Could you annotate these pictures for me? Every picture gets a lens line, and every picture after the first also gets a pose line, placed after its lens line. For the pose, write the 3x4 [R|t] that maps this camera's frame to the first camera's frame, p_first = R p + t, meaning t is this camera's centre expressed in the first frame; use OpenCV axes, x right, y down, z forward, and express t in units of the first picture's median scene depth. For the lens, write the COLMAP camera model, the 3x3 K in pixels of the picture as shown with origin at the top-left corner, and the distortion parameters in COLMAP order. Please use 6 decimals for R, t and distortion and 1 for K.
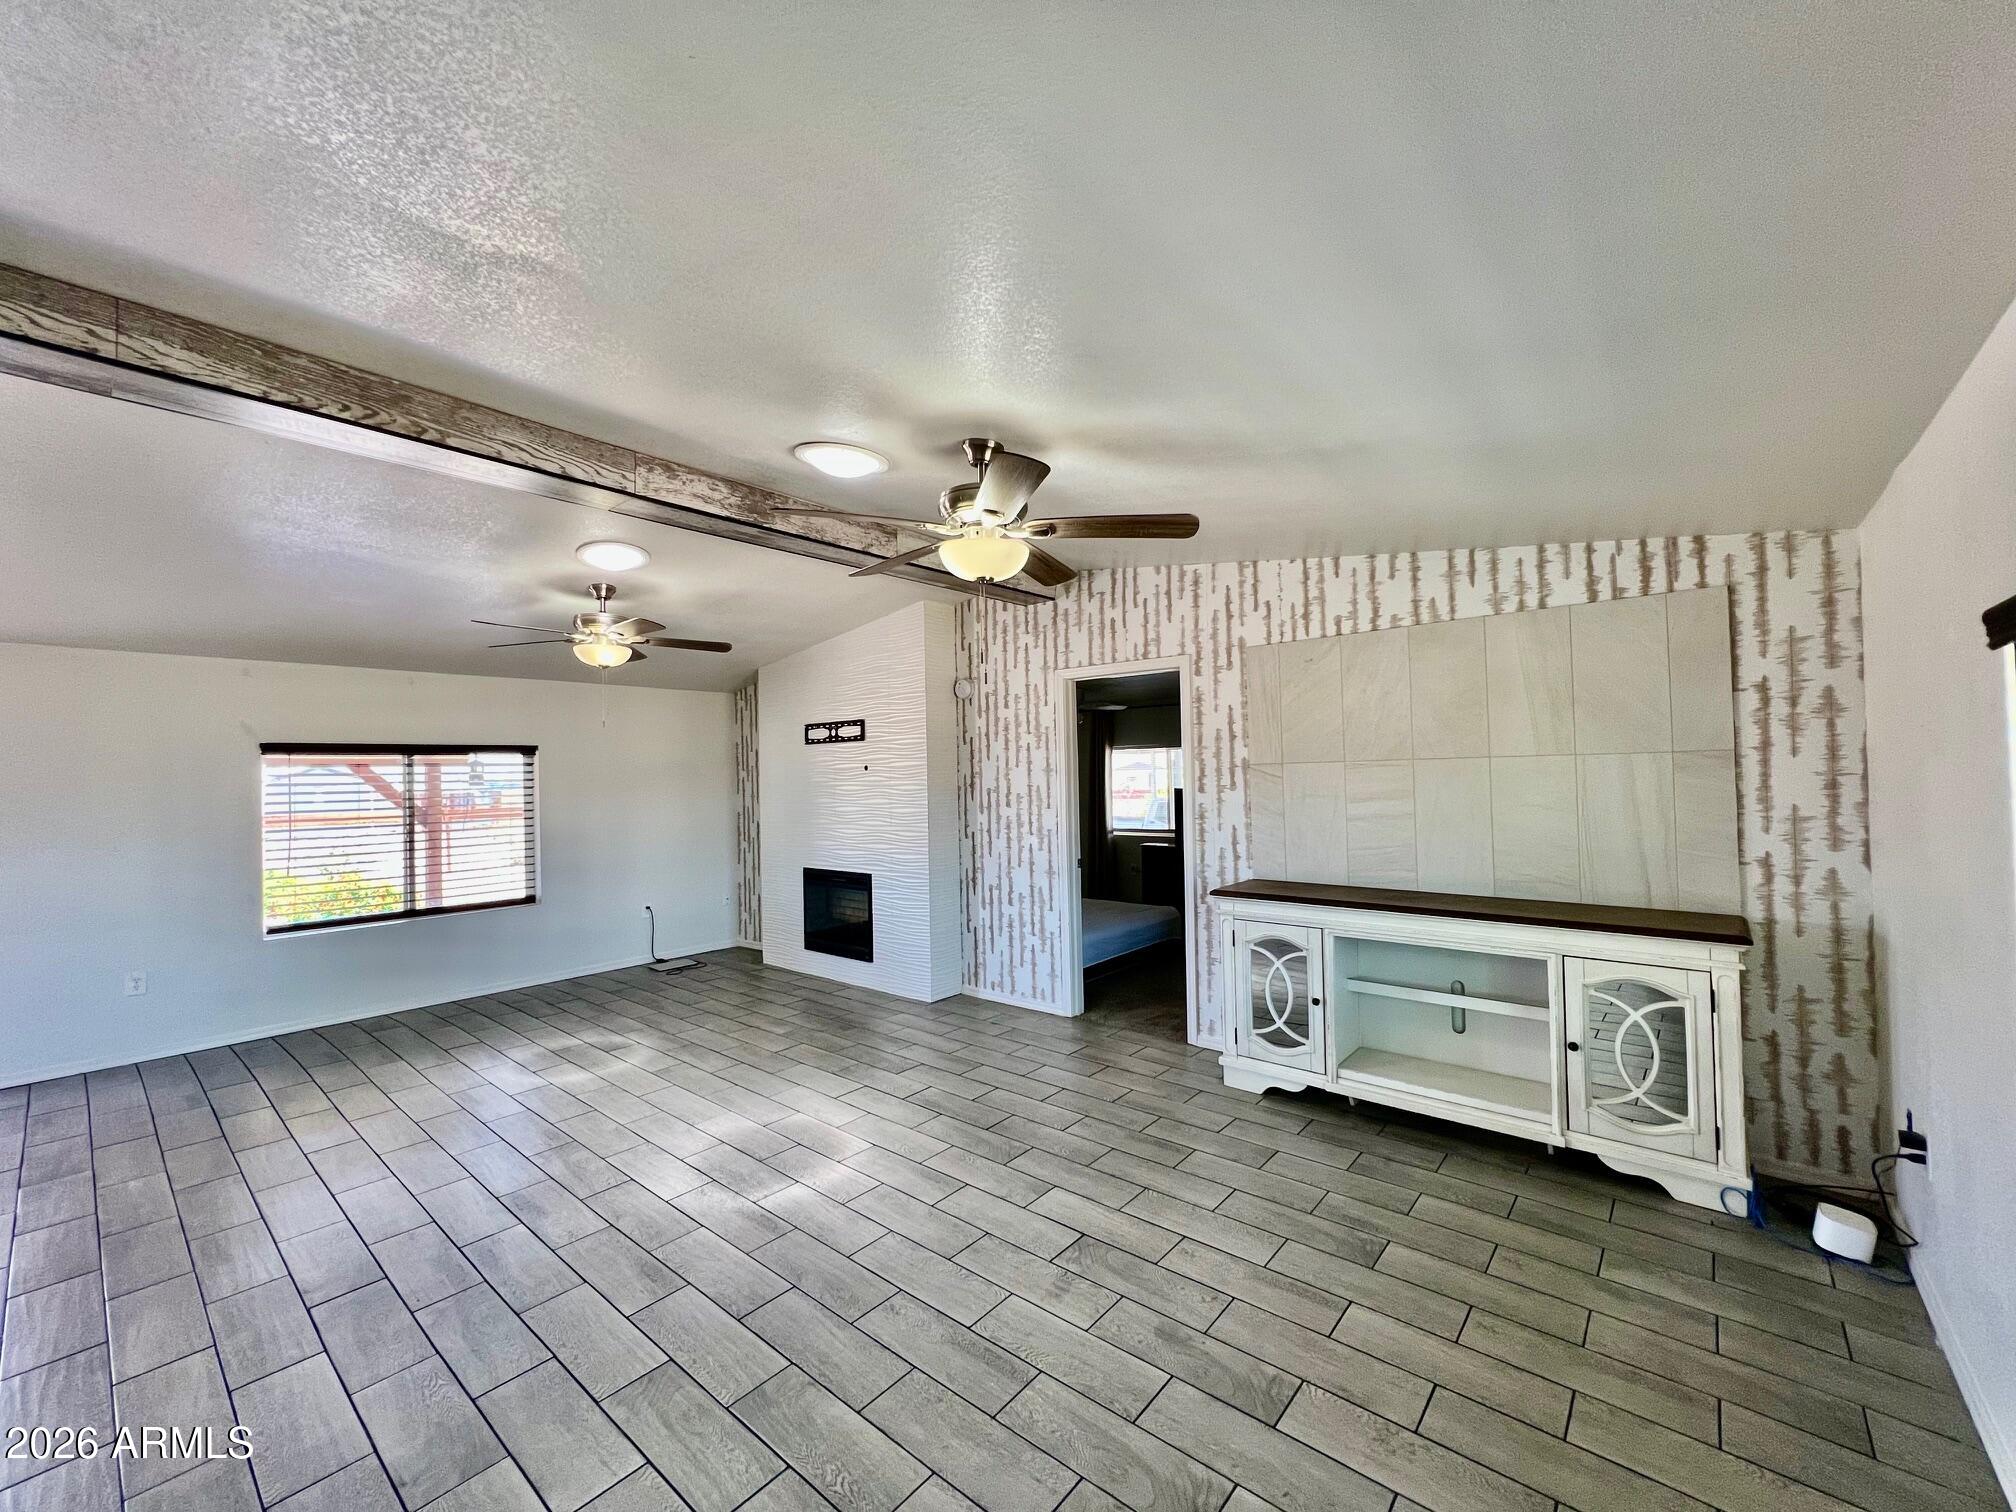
lens RADIAL K [[807.7, 0, 1010.8], [0, 807.7, 760.2], [0, 0, 1]] dist [-0.000130, -0.000139]
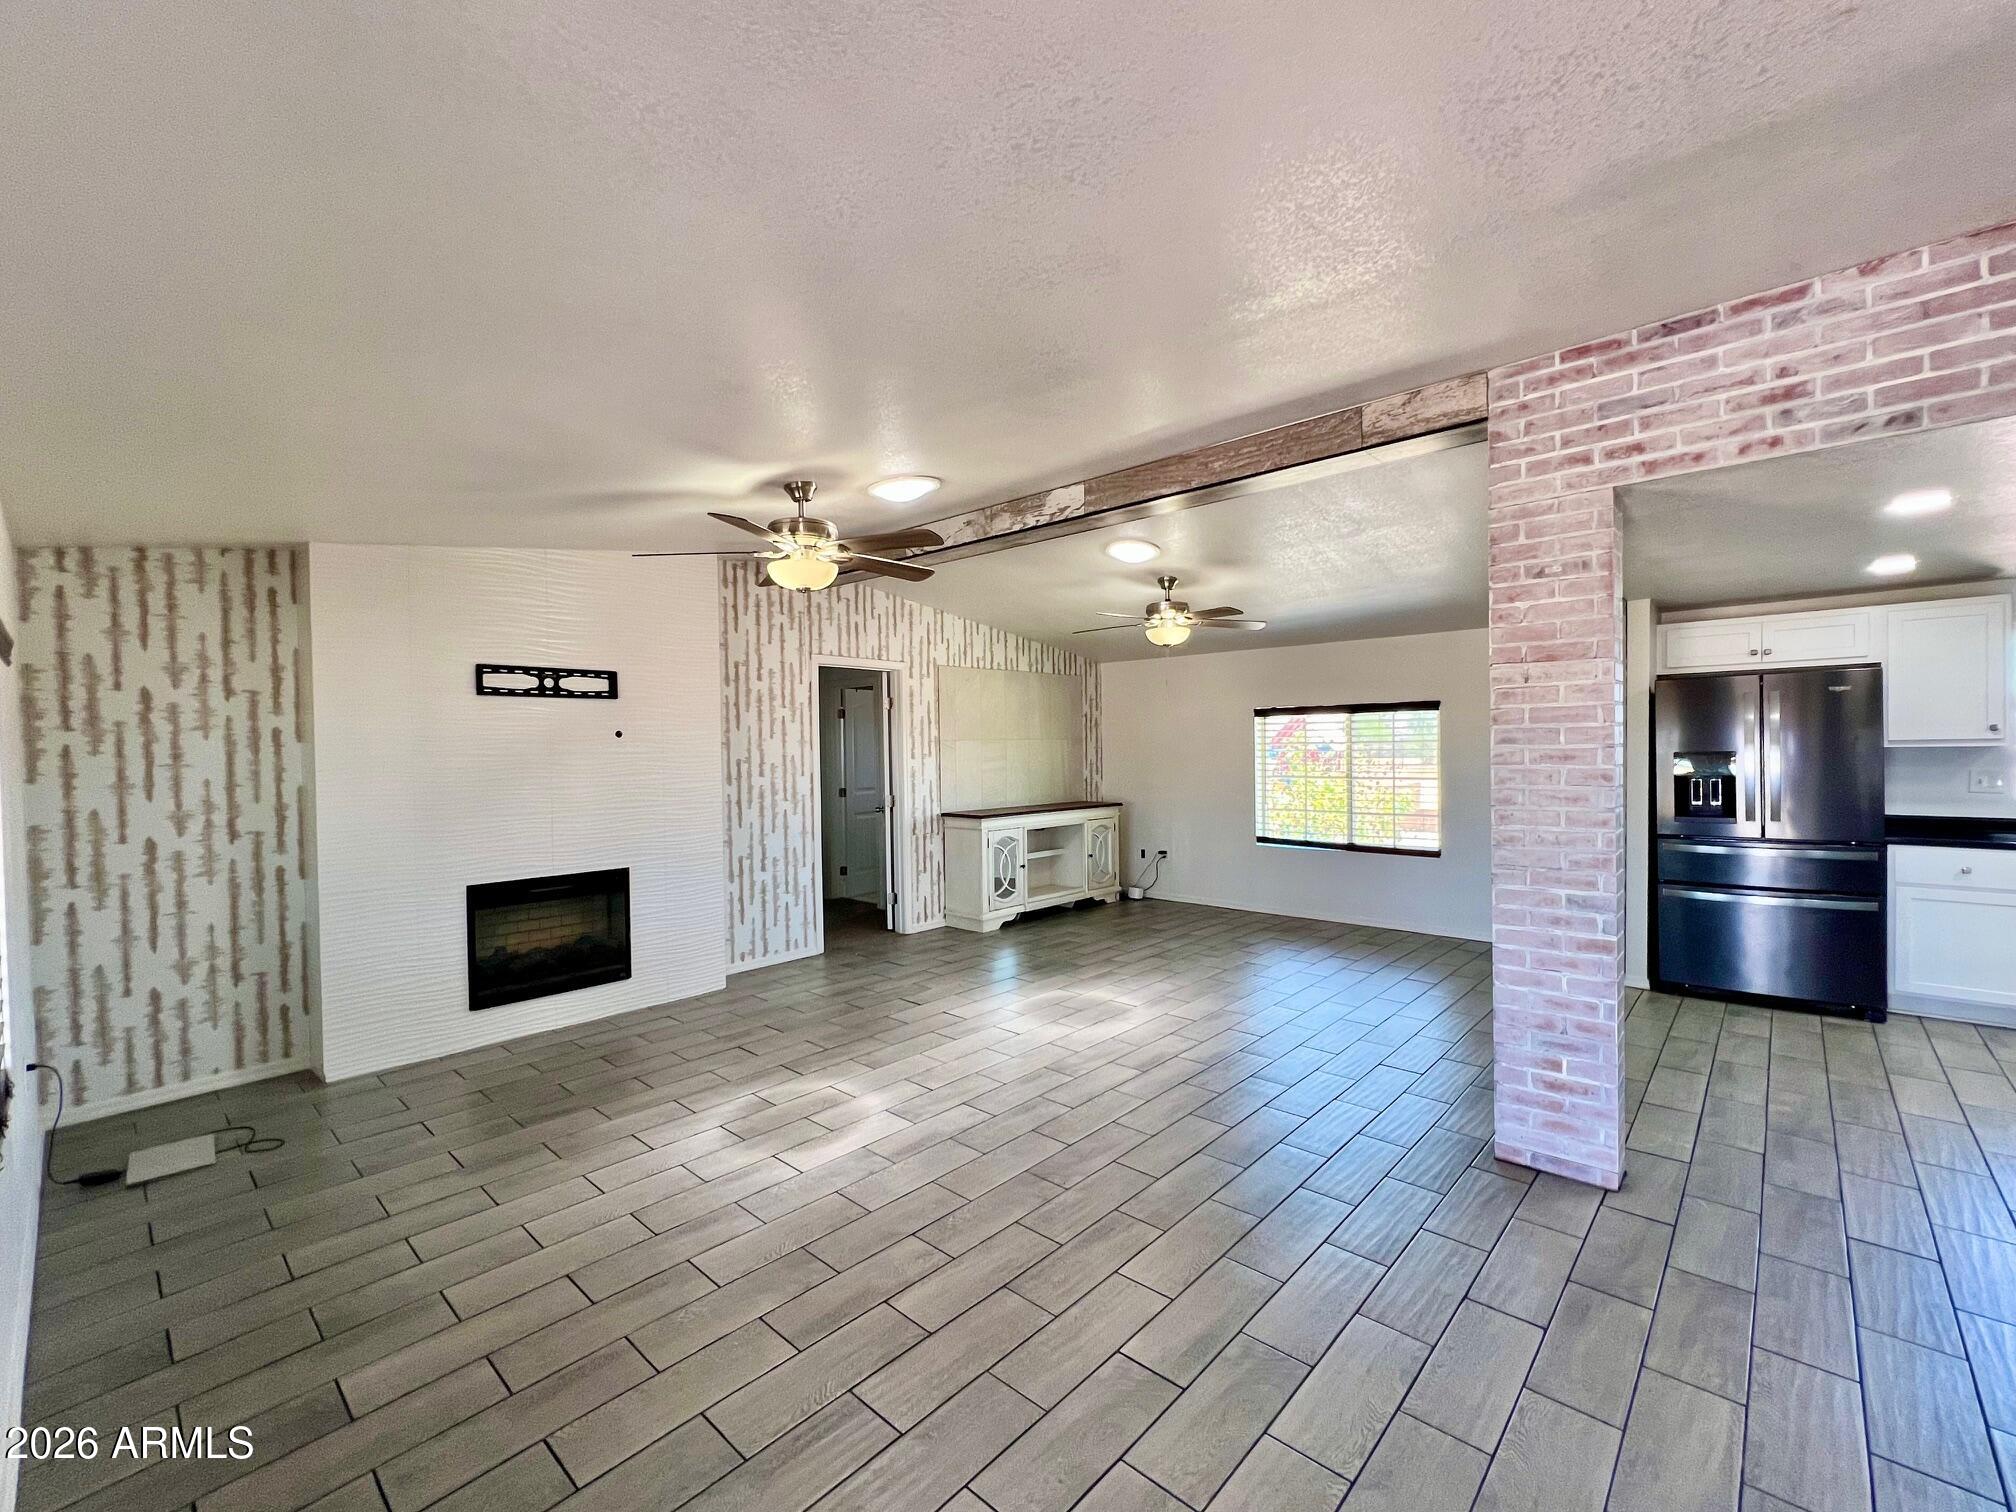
lens RADIAL K [[852.9, 0, 1000.5], [0, 852.9, 765.4], [0, 0, 1]] dist [-0.001517, -0.000028]
pose [[0.045376, -0.002106, 0.998968, -1.195365], [-0.005518, 0.999982, 0.002358, 0.043473], [-0.998955, -0.005620, 0.045363, 0.714382]]
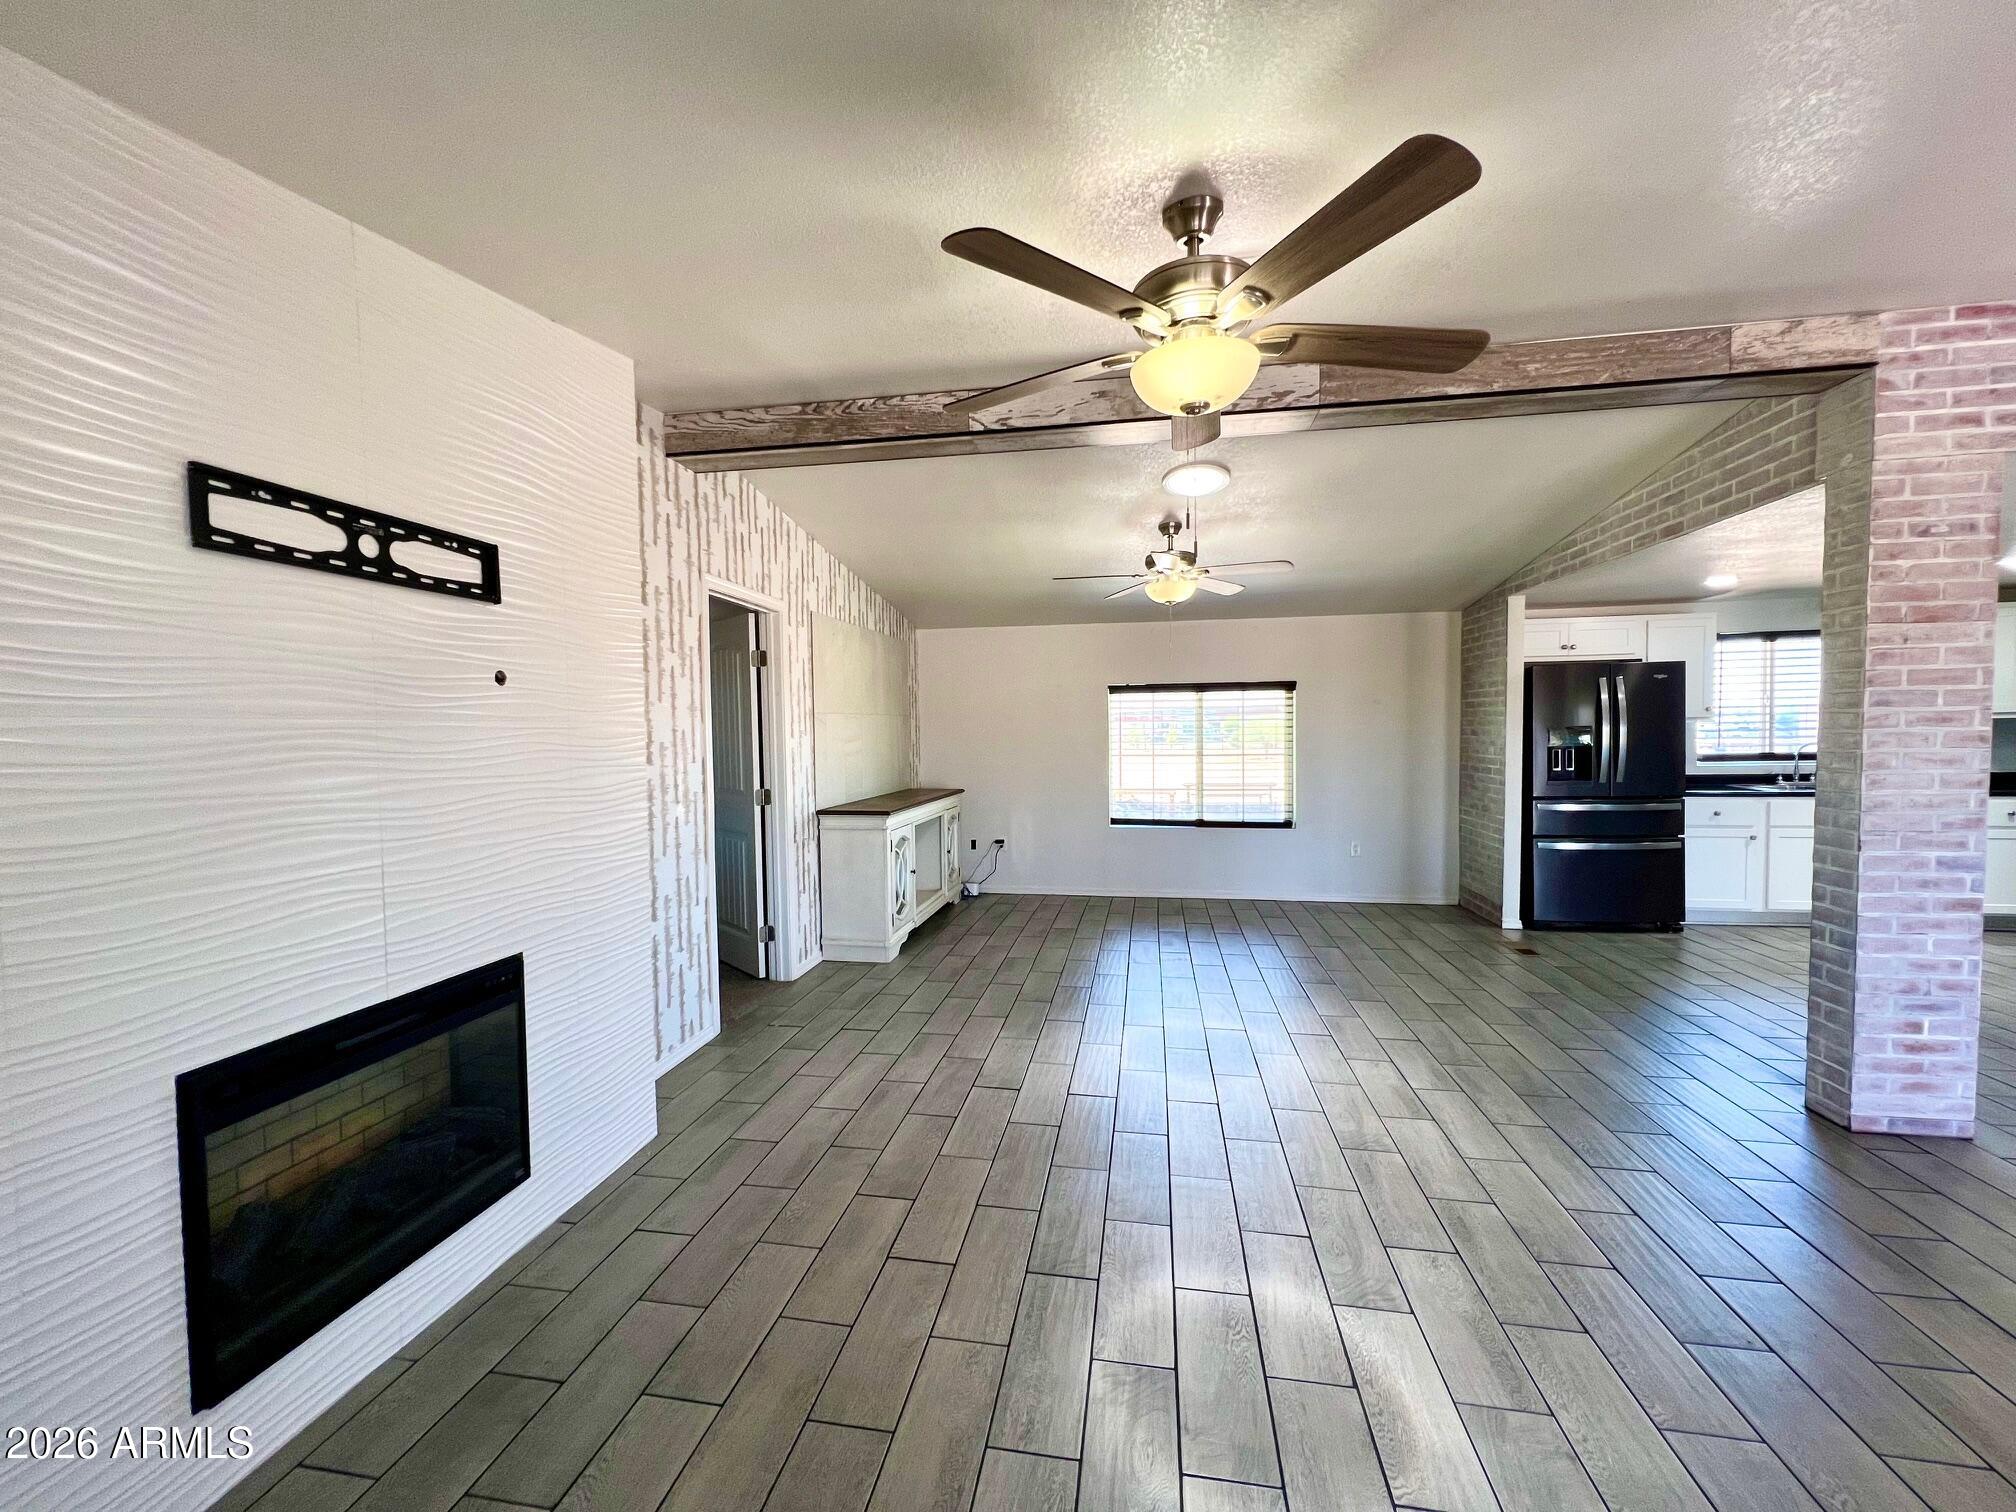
lens RADIAL K [[807.7, 0, 1004.1], [0, 807.7, 761.6], [0, 0, 1]] dist [-0.000130, -0.000139]
pose [[-0.499415, -0.008854, 0.866318, -0.749989], [0.006622, 0.999880, 0.014037, 0.054020], [-0.866338, 0.012747, -0.499296, 1.189291]]
